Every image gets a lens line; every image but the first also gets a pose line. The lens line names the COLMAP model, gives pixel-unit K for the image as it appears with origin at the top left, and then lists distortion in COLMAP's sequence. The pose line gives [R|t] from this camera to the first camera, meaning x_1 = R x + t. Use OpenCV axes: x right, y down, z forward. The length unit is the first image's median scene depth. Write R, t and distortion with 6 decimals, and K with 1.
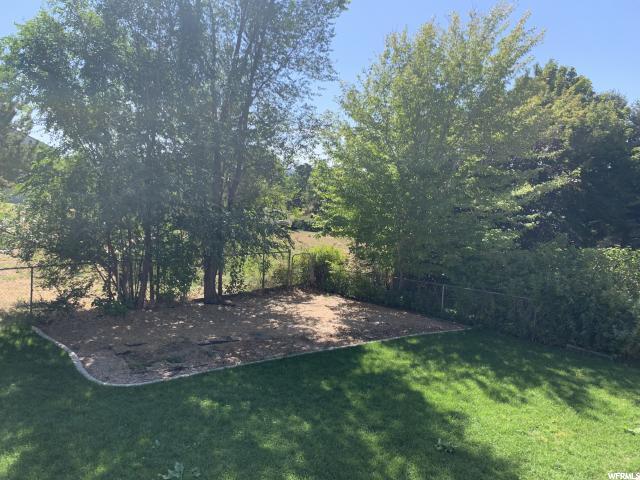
lens RADIAL K [[505.0, 0, 318.9], [0, 505.0, 235.9], [0, 0, 1]] dist [0.046272, -0.013192]
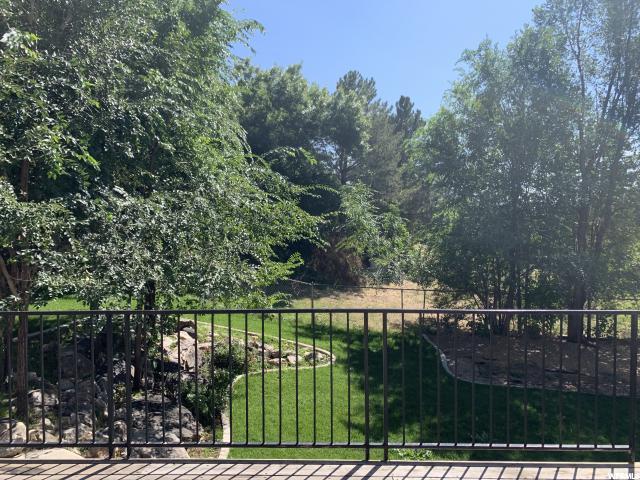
lens RADIAL K [[505.0, 0, 319.4], [0, 505.0, 236.4], [0, 0, 1]] dist [0.046272, -0.013192]
pose [[0.703517, 0.001654, -0.710677, 0.195622], [-0.069568, 0.995355, -0.066551, 0.026514], [0.707266, 0.096260, 0.700364, -0.157845]]
